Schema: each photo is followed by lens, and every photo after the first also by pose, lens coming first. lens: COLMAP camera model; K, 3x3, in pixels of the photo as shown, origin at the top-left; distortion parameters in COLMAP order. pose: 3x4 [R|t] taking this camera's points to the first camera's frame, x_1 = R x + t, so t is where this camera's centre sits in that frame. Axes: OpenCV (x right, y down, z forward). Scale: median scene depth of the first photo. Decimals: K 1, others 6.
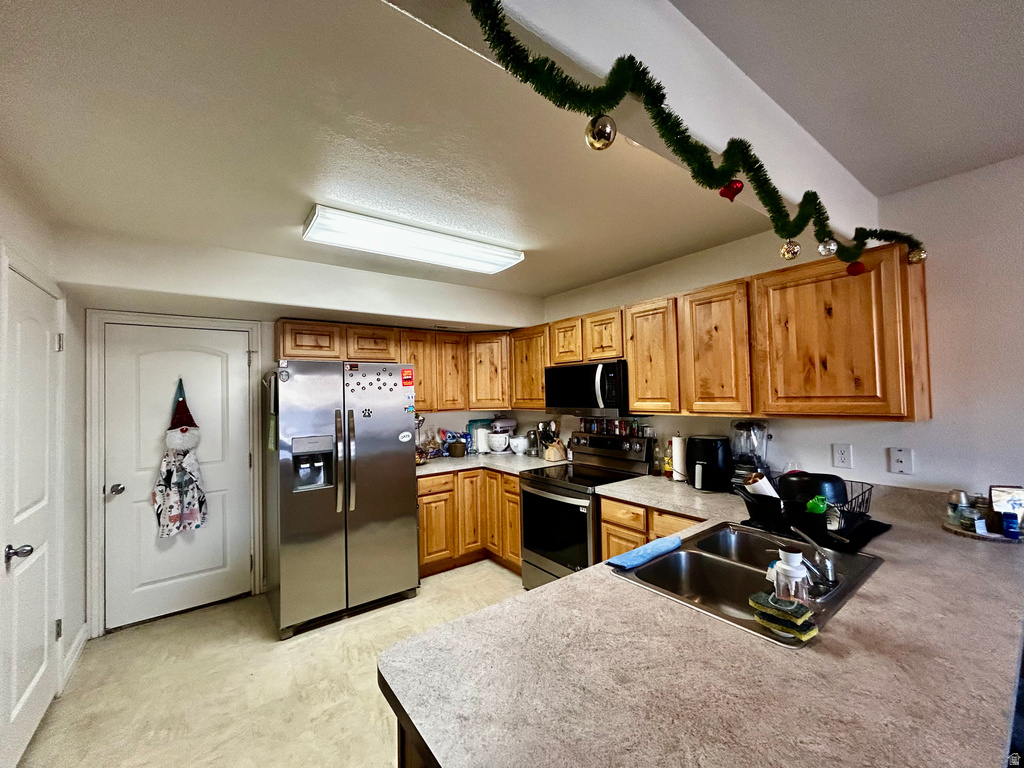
lens RADIAL K [[412.7, 0, 509.3], [0, 412.7, 384.4], [0, 0, 1]] dist [0.001803, 0.001658]
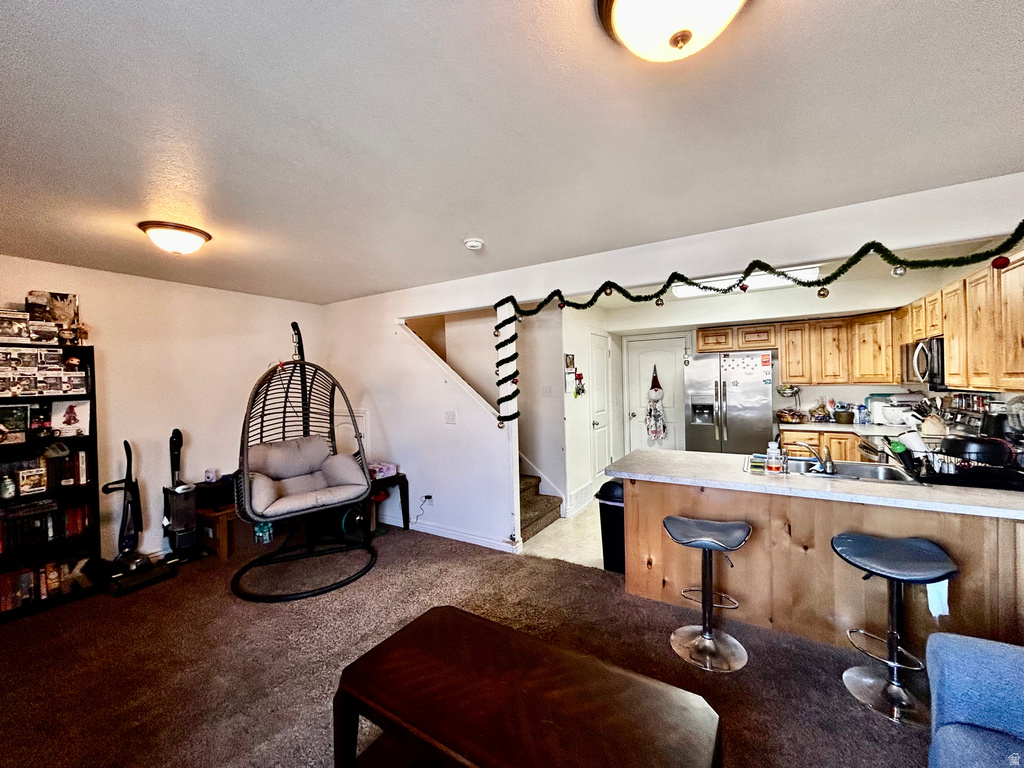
lens RADIAL K [[412.7, 0, 512.2], [0, 412.7, 383.0], [0, 0, 1]] dist [0.001803, 0.001658]
pose [[0.379731, 0.017632, -0.924929, 0.796245], [0.036139, 0.998772, 0.033876, -0.018443], [0.924391, -0.046290, 0.378627, -0.410826]]
